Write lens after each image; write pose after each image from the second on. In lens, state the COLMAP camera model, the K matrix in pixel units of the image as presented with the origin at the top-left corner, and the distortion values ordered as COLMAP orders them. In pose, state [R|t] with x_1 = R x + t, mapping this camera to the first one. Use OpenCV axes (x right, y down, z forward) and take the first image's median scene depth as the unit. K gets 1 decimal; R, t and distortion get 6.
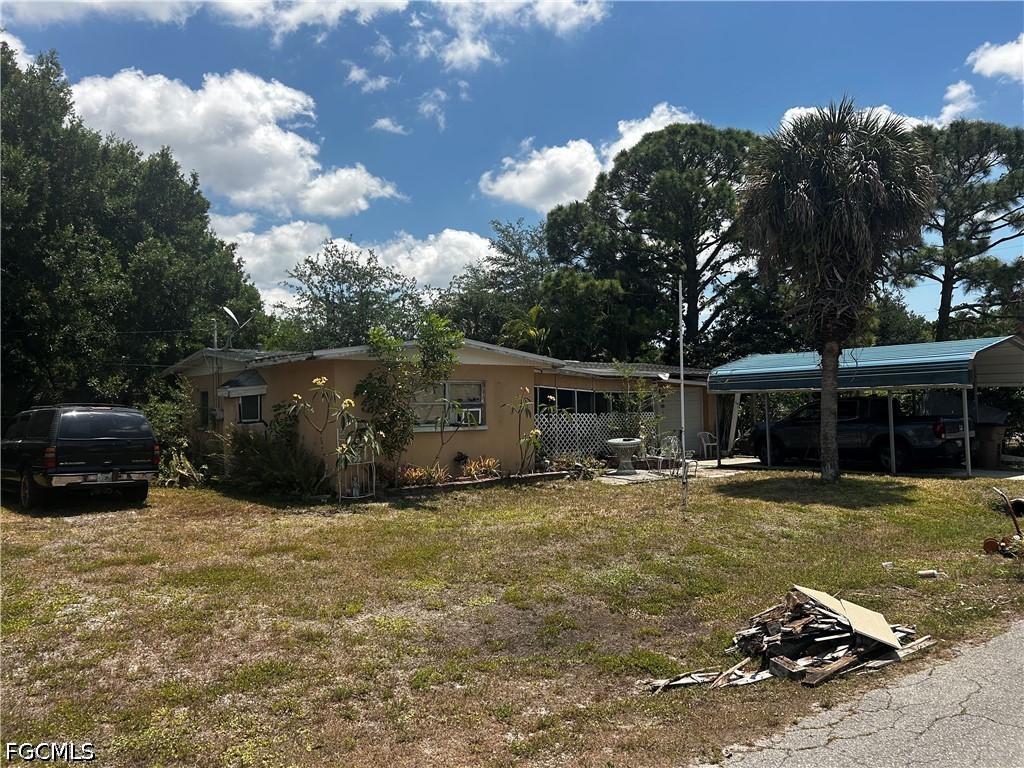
lens RADIAL K [[775.8, 0, 512.0], [0, 775.8, 384.0], [0, 0, 1]] dist [0.001392, -0.000168]
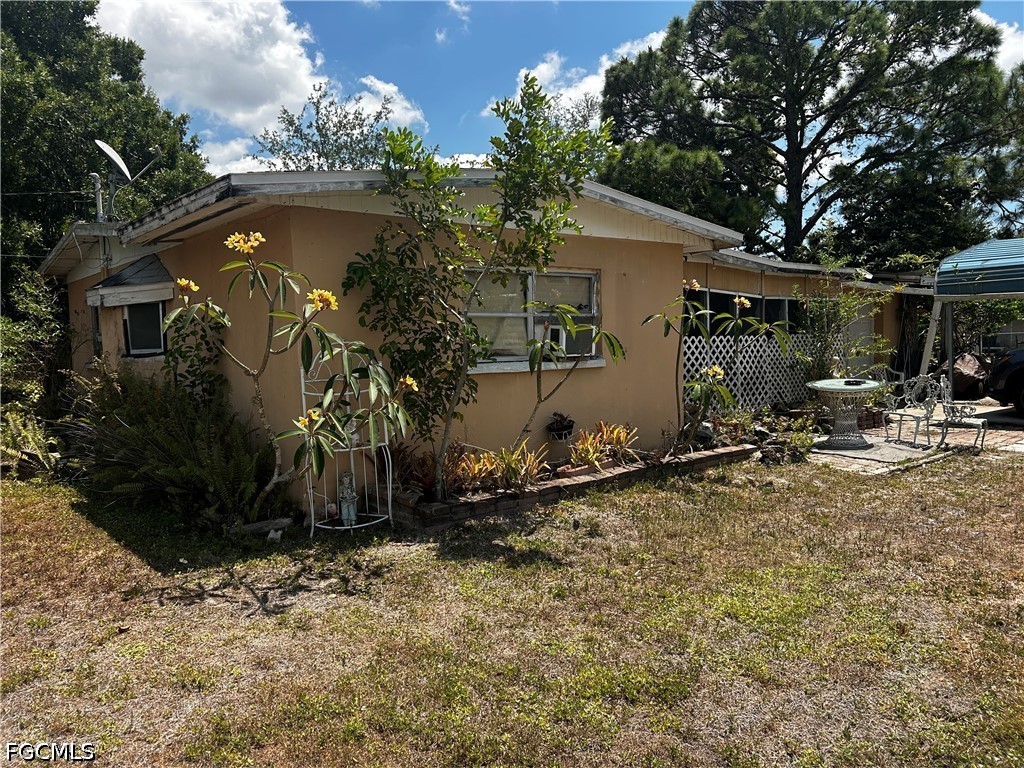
lens RADIAL K [[820.1, 0, 512.0], [0, 820.1, 384.0], [0, 0, 1]] dist [0.000125, 0.000740]
pose [[0.999965, -0.003800, -0.007471, -0.097456], [0.004432, 0.996241, 0.086515, 0.025389], [0.007114, -0.086545, 0.996223, 0.505072]]
